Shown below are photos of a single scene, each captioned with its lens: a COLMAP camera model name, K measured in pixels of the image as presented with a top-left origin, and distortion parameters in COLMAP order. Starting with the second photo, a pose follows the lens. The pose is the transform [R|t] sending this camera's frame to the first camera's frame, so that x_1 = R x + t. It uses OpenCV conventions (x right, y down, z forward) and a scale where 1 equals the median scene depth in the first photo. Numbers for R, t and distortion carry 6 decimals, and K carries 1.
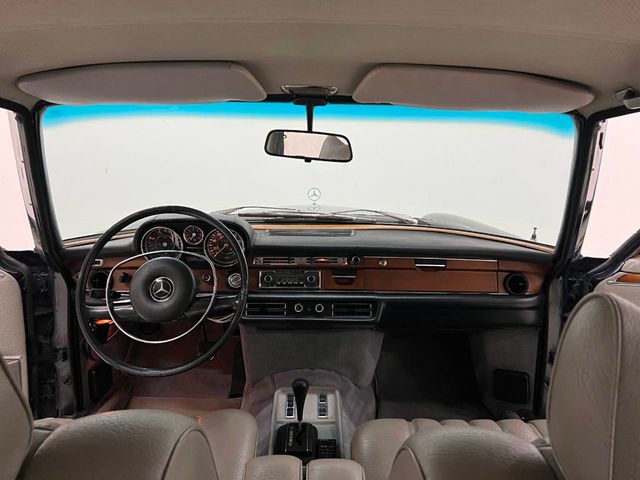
lens RADIAL K [[492.8, 0, 321.2], [0, 492.8, 240.0], [0, 0, 1]] dist [0.057661, -0.094079]
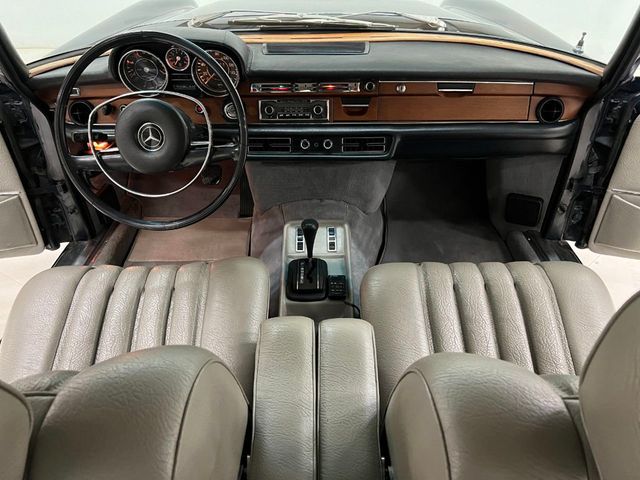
lens RADIAL K [[482.6, 0, 321.4], [0, 482.6, 239.5], [0, 0, 1]] dist [0.076153, -0.109566]
pose [[0.999864, -0.010257, -0.012932, -0.005720], [0.015077, 0.886429, 0.462620, -0.117717], [0.006718, -0.462752, 0.886462, 0.122347]]
